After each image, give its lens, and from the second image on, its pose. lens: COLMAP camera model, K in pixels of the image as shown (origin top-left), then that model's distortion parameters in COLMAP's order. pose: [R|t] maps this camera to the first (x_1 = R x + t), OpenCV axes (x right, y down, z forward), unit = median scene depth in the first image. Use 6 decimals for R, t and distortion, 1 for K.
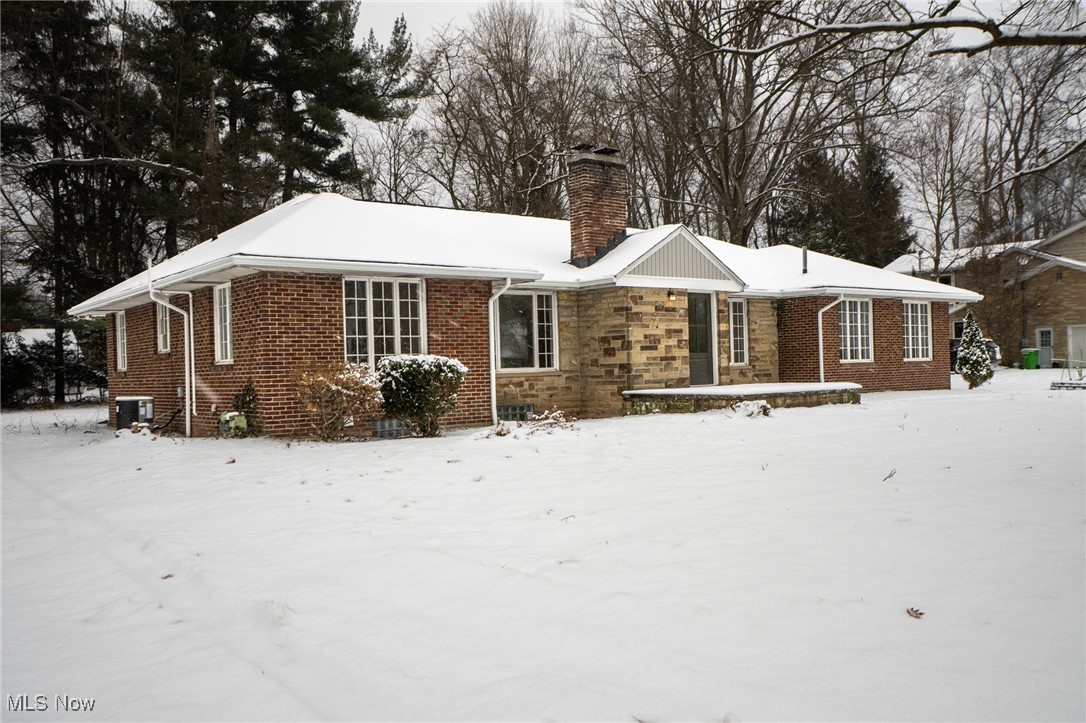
lens RADIAL K [[905.9, 0, 543.0], [0, 905.9, 361.5], [0, 0, 1]] dist [0.049556, -0.003937]
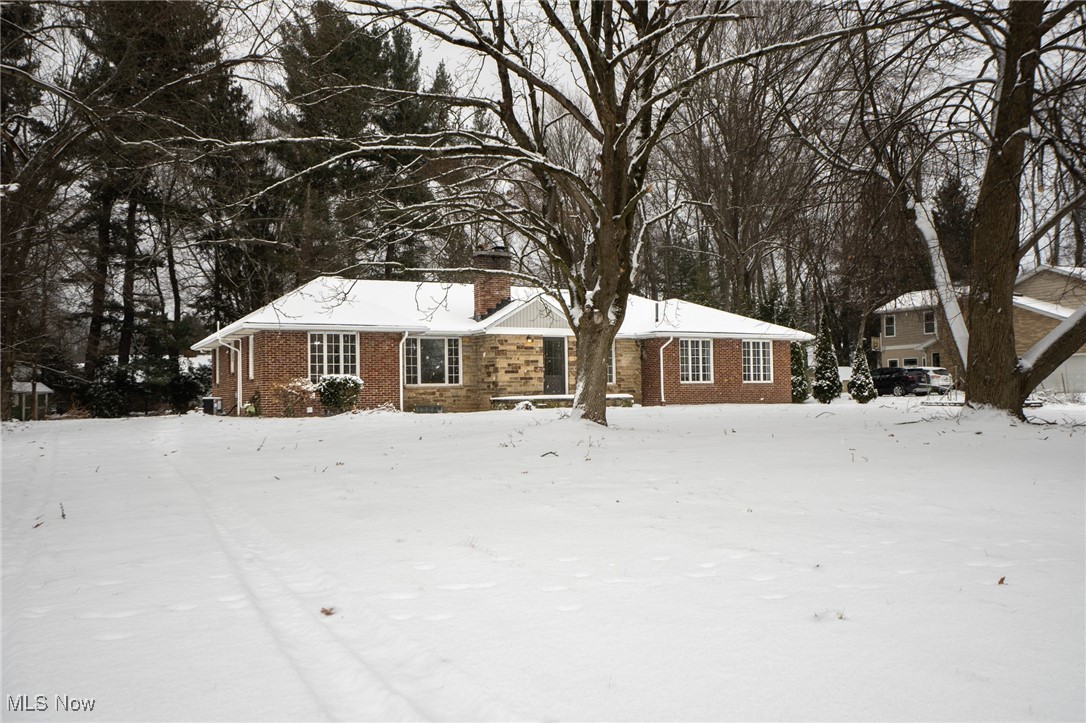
lens RADIAL K [[905.9, 0, 543.0], [0, 905.9, 361.5], [0, 0, 1]] dist [0.049556, -0.003937]
pose [[0.984919, 0.004434, -0.172959, 0.443144], [-0.009204, 0.999599, -0.026785, 0.009263], [0.172771, 0.027973, 0.984565, -0.572668]]
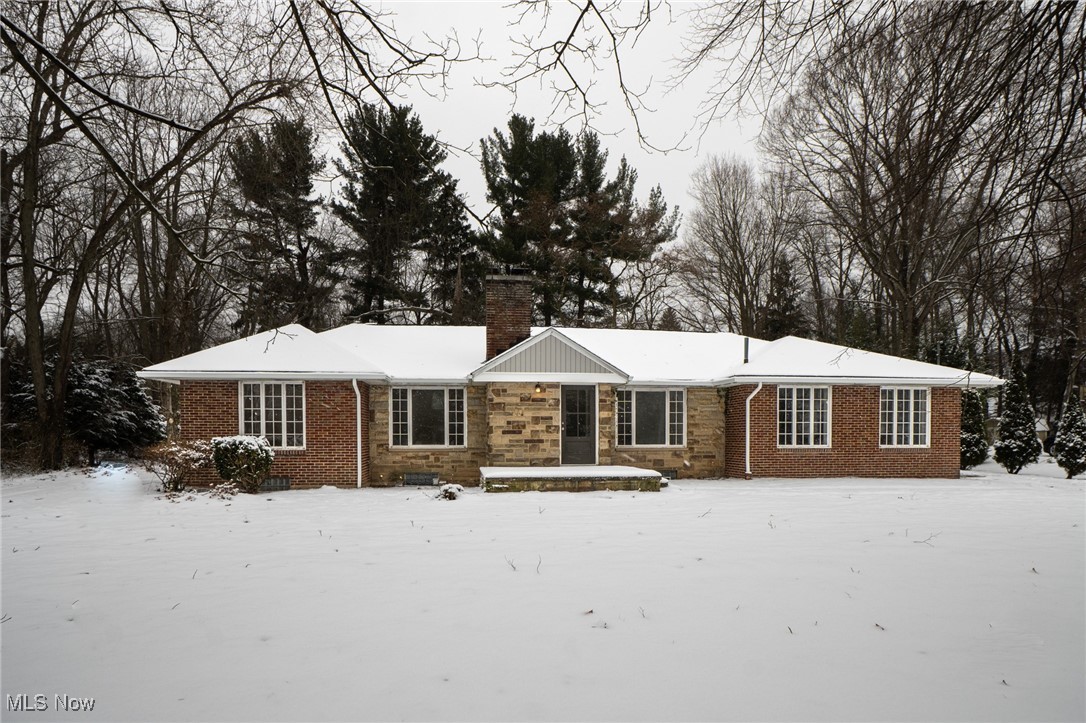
lens RADIAL K [[597.2, 0, 527.7], [0, 597.2, 447.2], [0, 0, 1]] dist [-0.004970, -0.001231]
pose [[0.853852, 0.036827, -0.519212, 0.538238], [-0.018481, 0.999010, 0.040467, -0.027028], [0.520188, -0.024957, 0.853687, 0.323518]]
